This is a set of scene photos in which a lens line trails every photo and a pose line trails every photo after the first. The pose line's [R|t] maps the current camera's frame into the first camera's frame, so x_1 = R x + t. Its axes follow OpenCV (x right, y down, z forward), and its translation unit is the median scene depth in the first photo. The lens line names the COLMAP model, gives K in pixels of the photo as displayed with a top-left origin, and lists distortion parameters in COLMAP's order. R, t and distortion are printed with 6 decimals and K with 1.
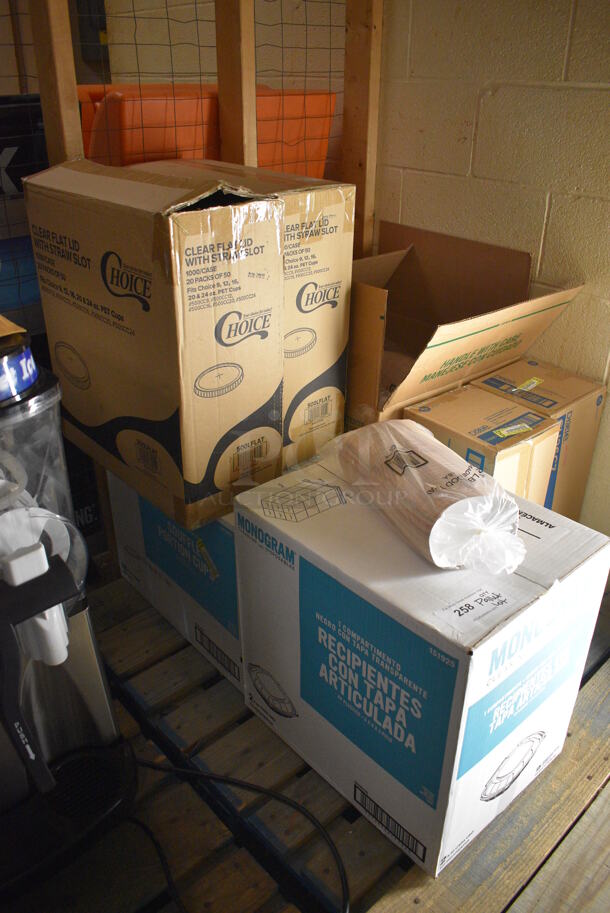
lens RADIAL K [[713.5, 0, 306.2], [0, 713.5, 453.3], [0, 0, 1]] dist [-0.103965, 0.022253]
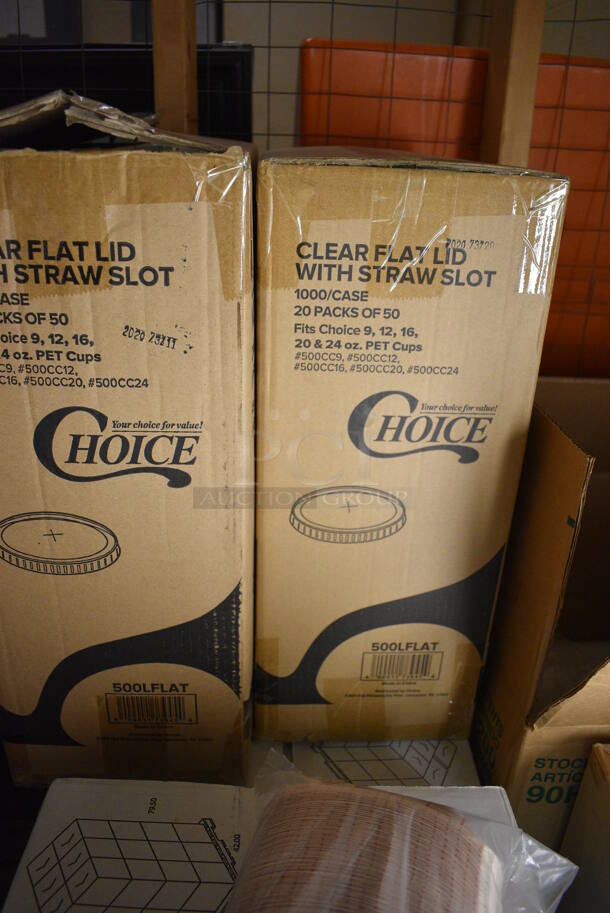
lens RADIAL K [[713.5, 0, 305.6], [0, 713.5, 458.7], [0, 0, 1]] dist [-0.103965, 0.022253]
pose [[0.763956, 0.278367, -0.582136, 0.234287], [-0.331515, 0.943314, 0.016017, -0.202105], [0.553596, 0.180751, 0.812933, 0.666927]]
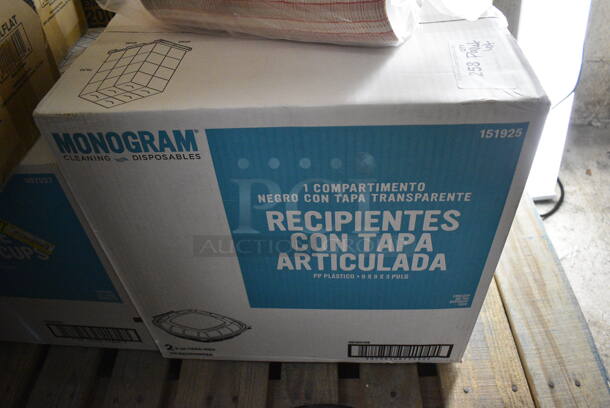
lens RADIAL K [[476.7, 0, 303.9], [0, 476.7, 206.5], [0, 0, 1]] dist [-0.103965, 0.022253]
pose [[0.697992, -0.533561, 0.477618, -0.163983], [0.388455, 0.842421, 0.373403, 0.070504], [-0.601589, -0.075100, 0.795268, 0.547074]]
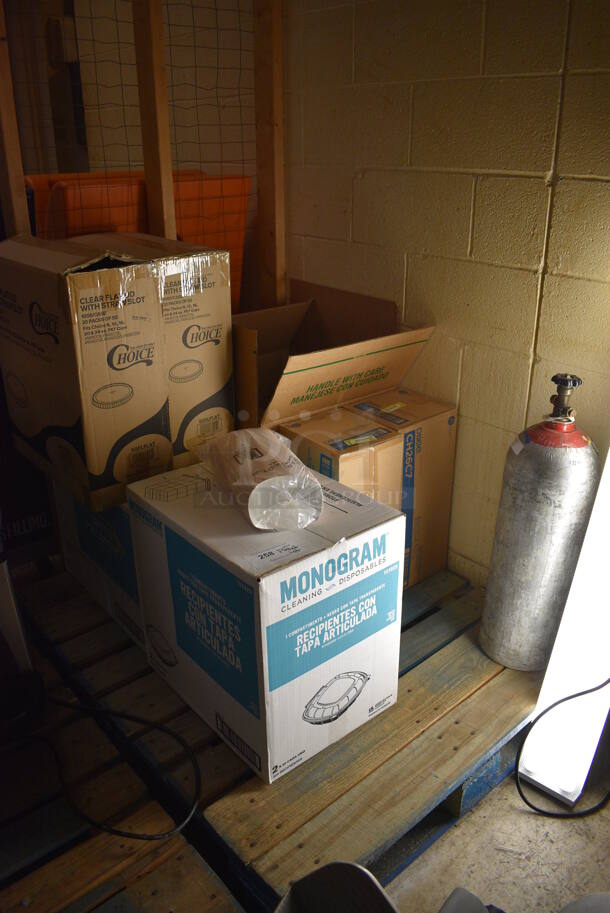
lens RADIAL K [[713.5, 0, 306.0], [0, 713.5, 452.3], [0, 0, 1]] dist [-0.103965, 0.022253]
pose [[0.999664, 0.000074, -0.025938, 0.259210], [-0.002236, 0.996518, -0.083349, 0.106762], [0.025841, 0.083379, 0.996183, -0.291739]]
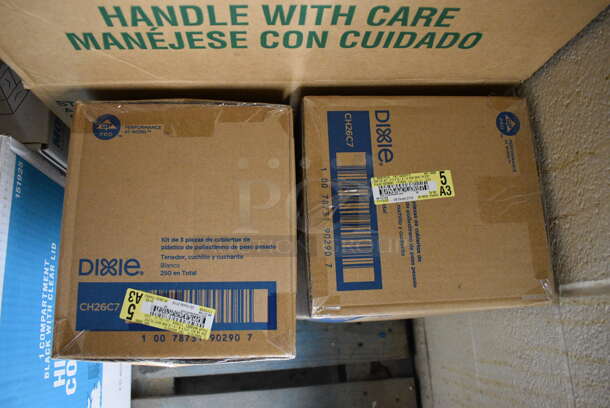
lens RADIAL K [[476.7, 0, 304.6], [0, 476.7, 203.8], [0, 0, 1]] dist [-0.103965, 0.022253]
pose [[0.780502, 0.620238, -0.078238, 0.384425], [-0.376542, 0.566317, 0.733145, -0.362485], [0.499032, -0.542761, 0.675557, 0.998037]]
